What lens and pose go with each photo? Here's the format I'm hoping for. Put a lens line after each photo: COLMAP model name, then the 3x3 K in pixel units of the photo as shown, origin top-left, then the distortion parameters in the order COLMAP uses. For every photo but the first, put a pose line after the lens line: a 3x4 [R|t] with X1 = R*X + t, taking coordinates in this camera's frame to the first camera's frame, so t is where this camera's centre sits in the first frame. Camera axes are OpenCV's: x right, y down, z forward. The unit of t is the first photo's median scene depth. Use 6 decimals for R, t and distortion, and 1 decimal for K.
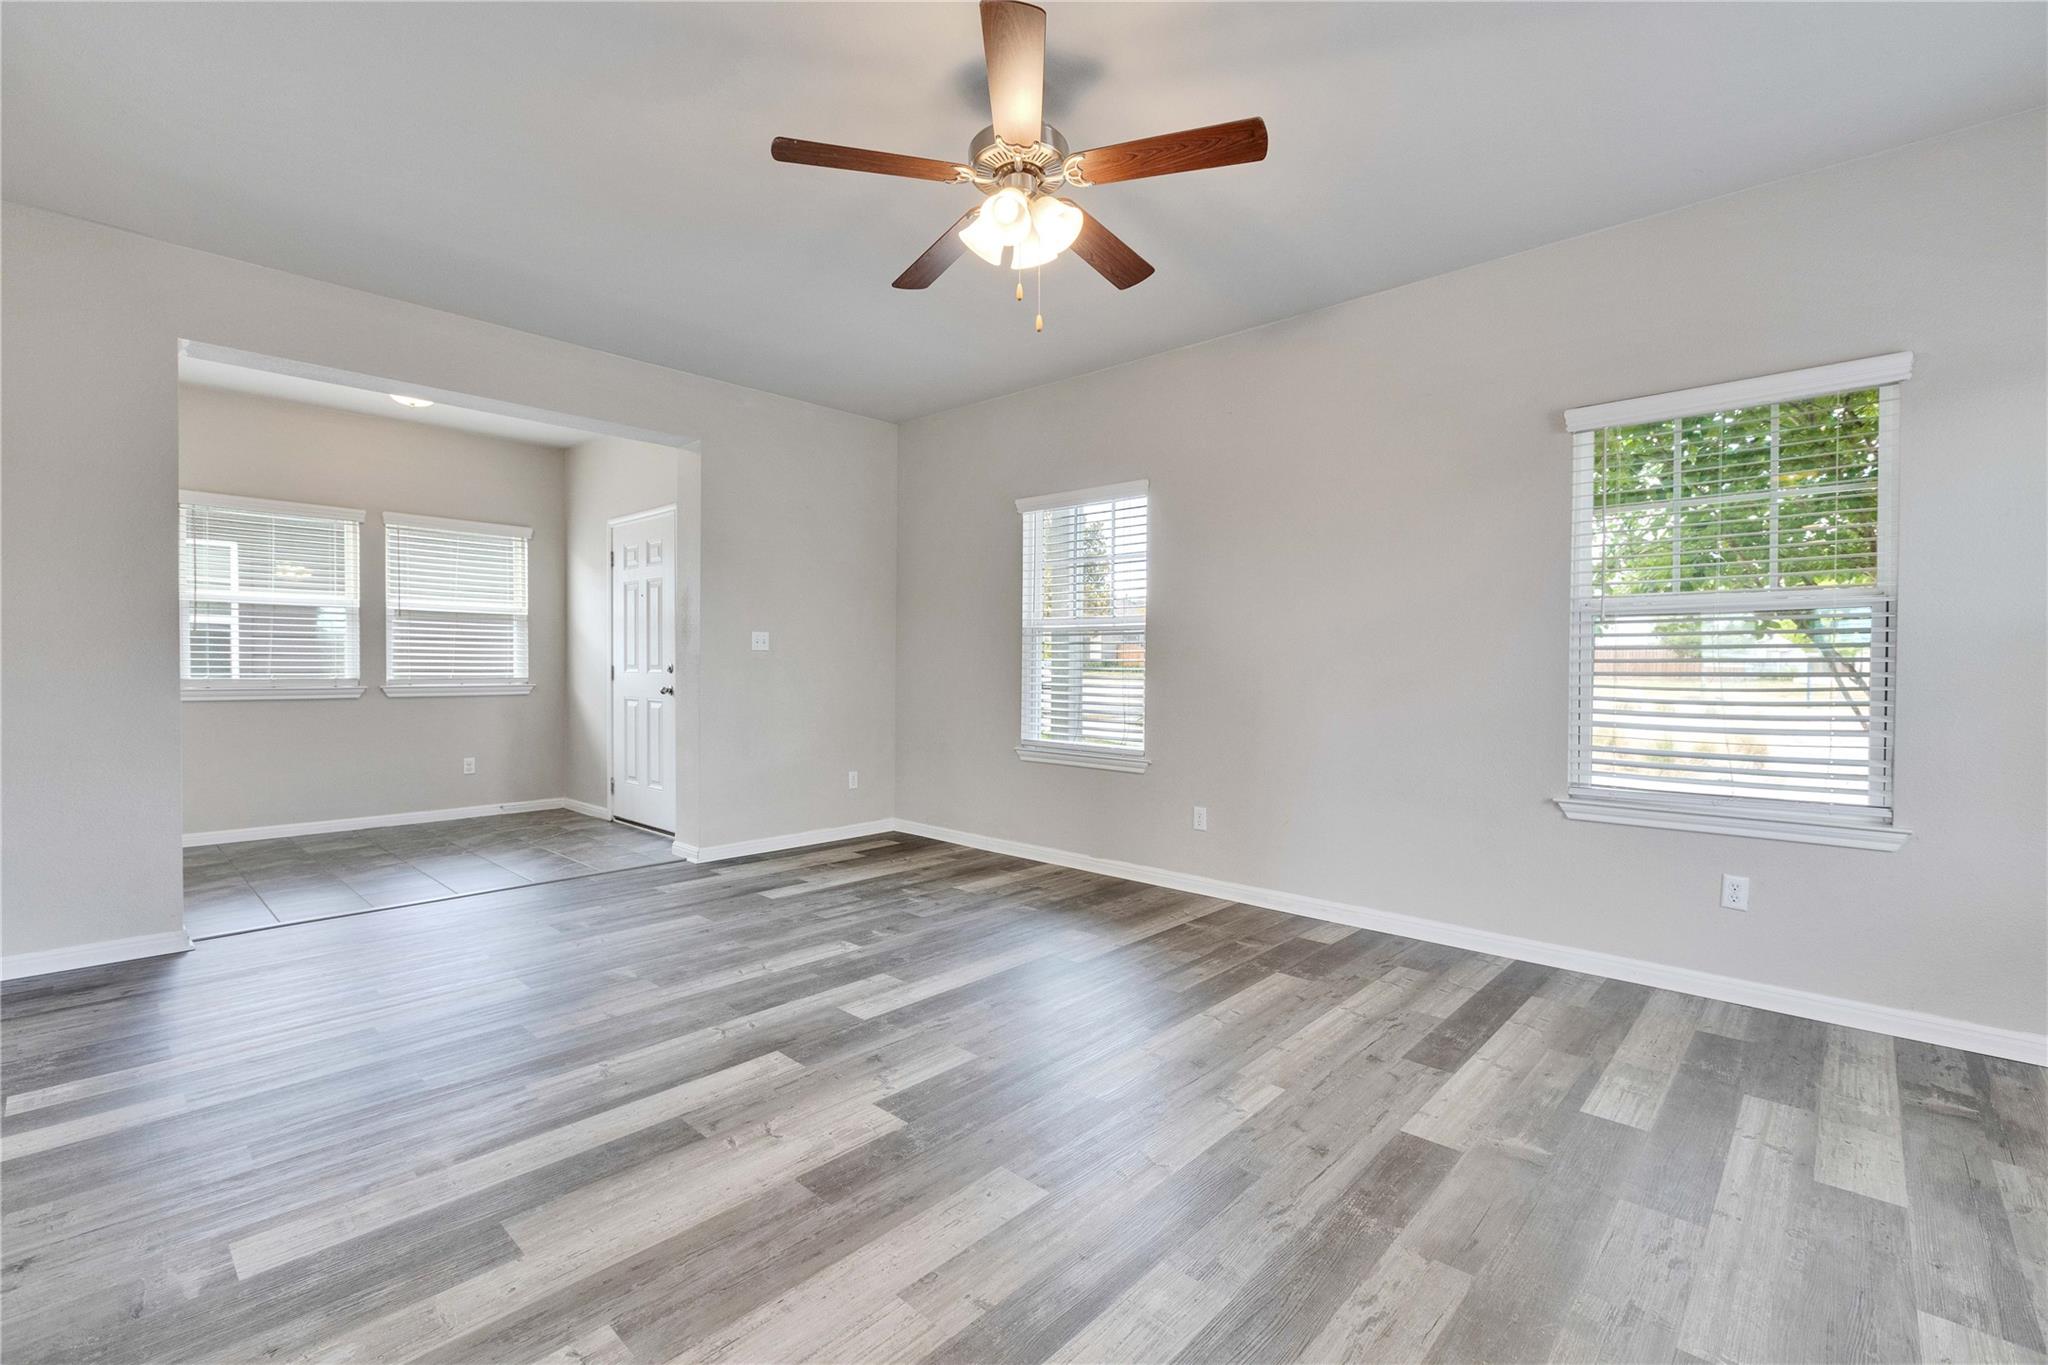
lens RADIAL K [[899.4, 0, 1017.3], [0, 899.4, 675.5], [0, 0, 1]] dist [0.001893, -0.001501]
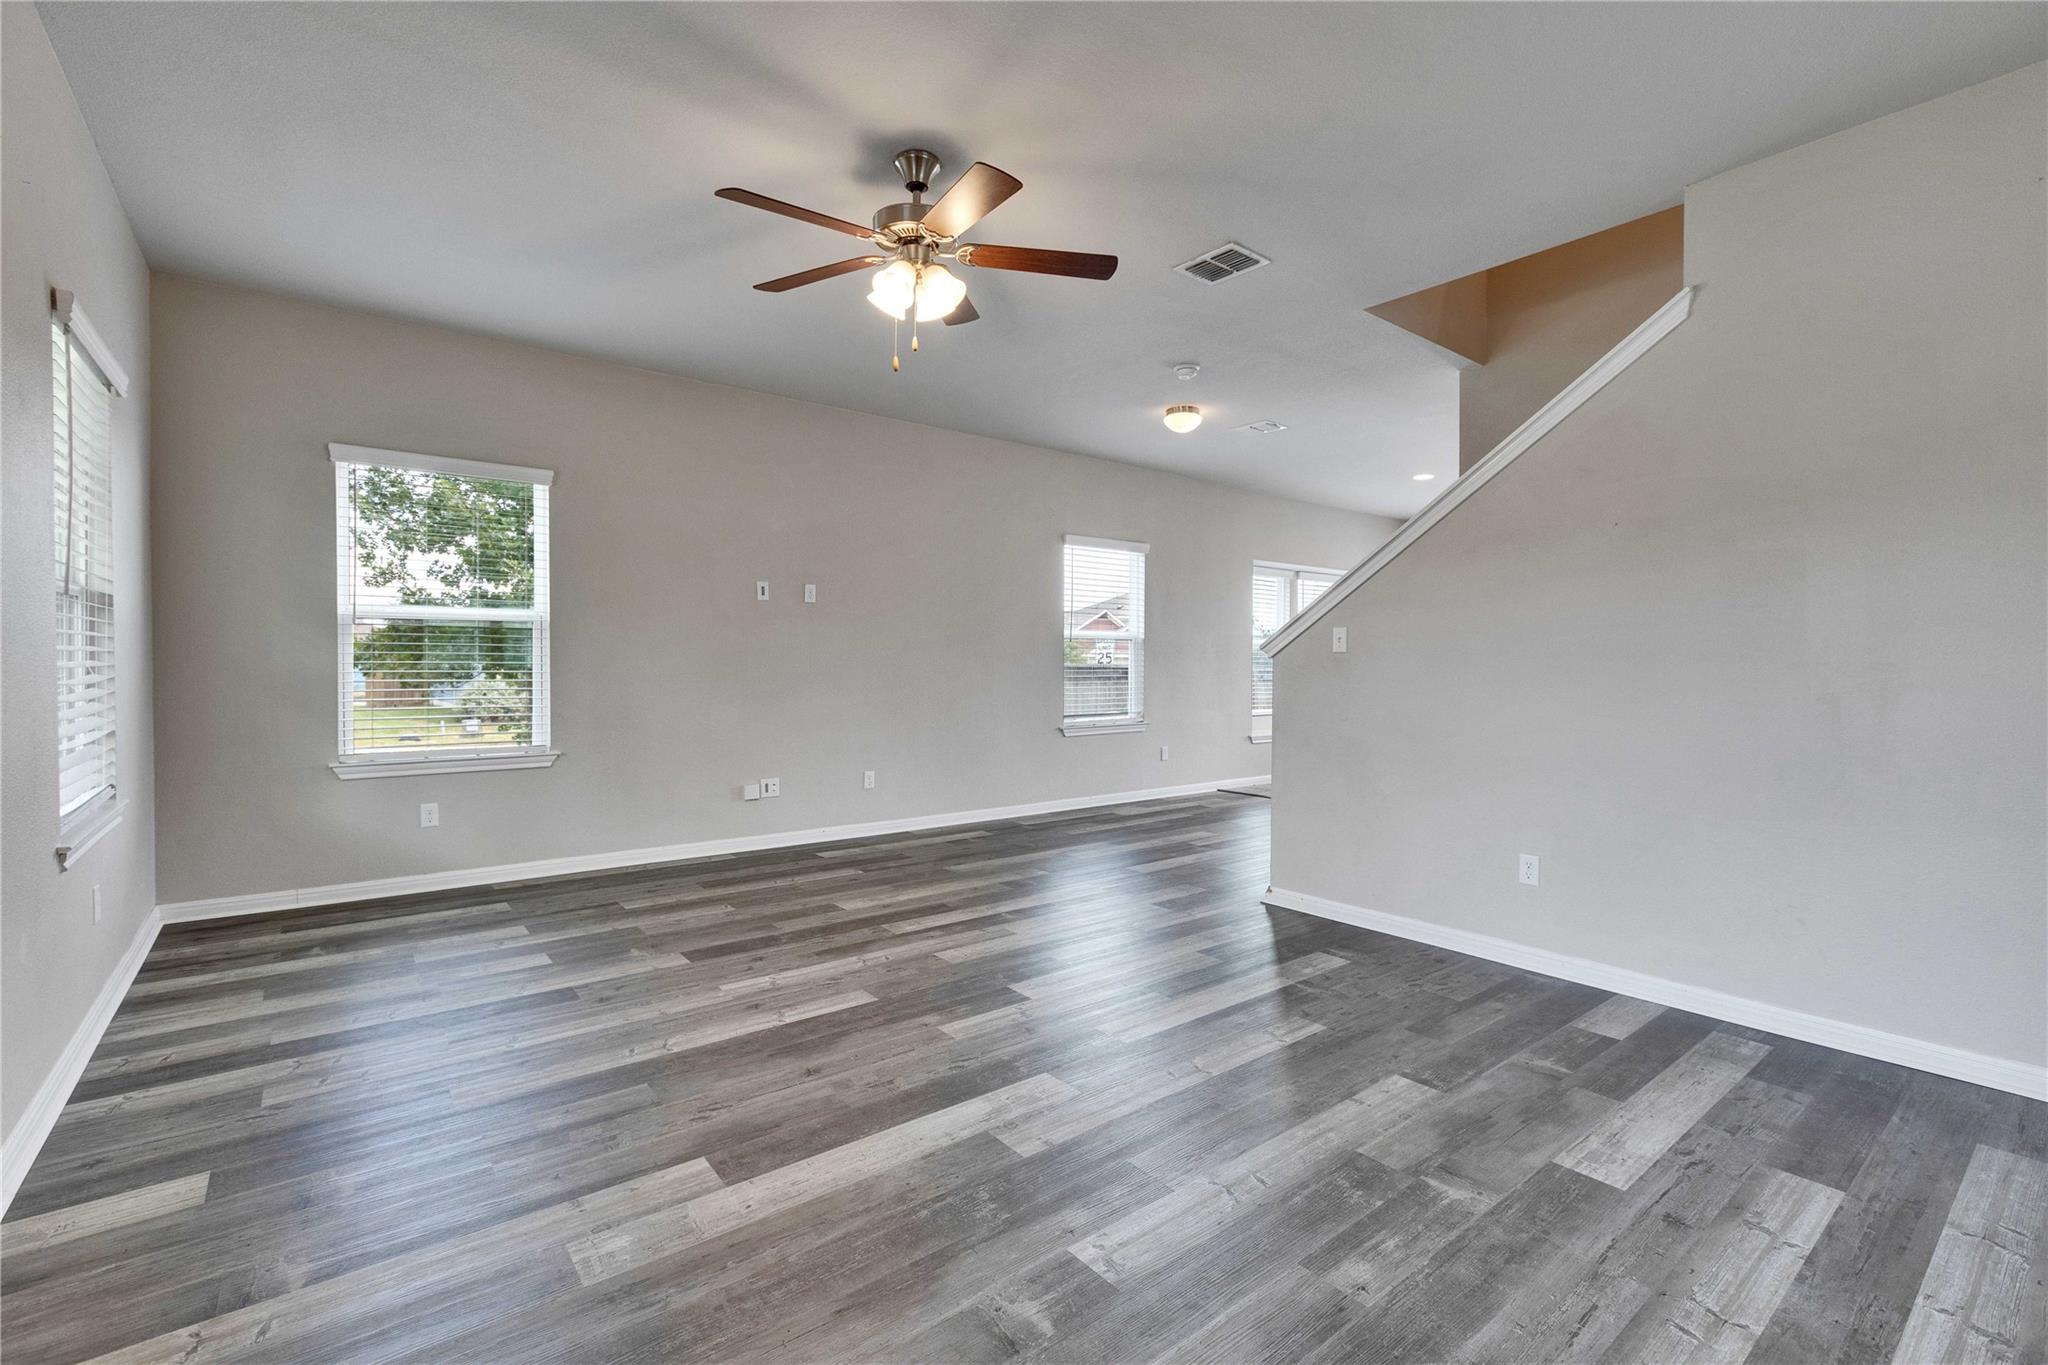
lens RADIAL K [[888.6, 0, 1011.5], [0, 888.6, 678.7], [0, 0, 1]] dist [-0.004407, -0.000178]
pose [[-0.987126, -0.013443, 0.159381, -0.294956], [-0.008563, 0.999475, 0.031262, -0.025867], [-0.159717, 0.029495, -0.986722, 2.017000]]
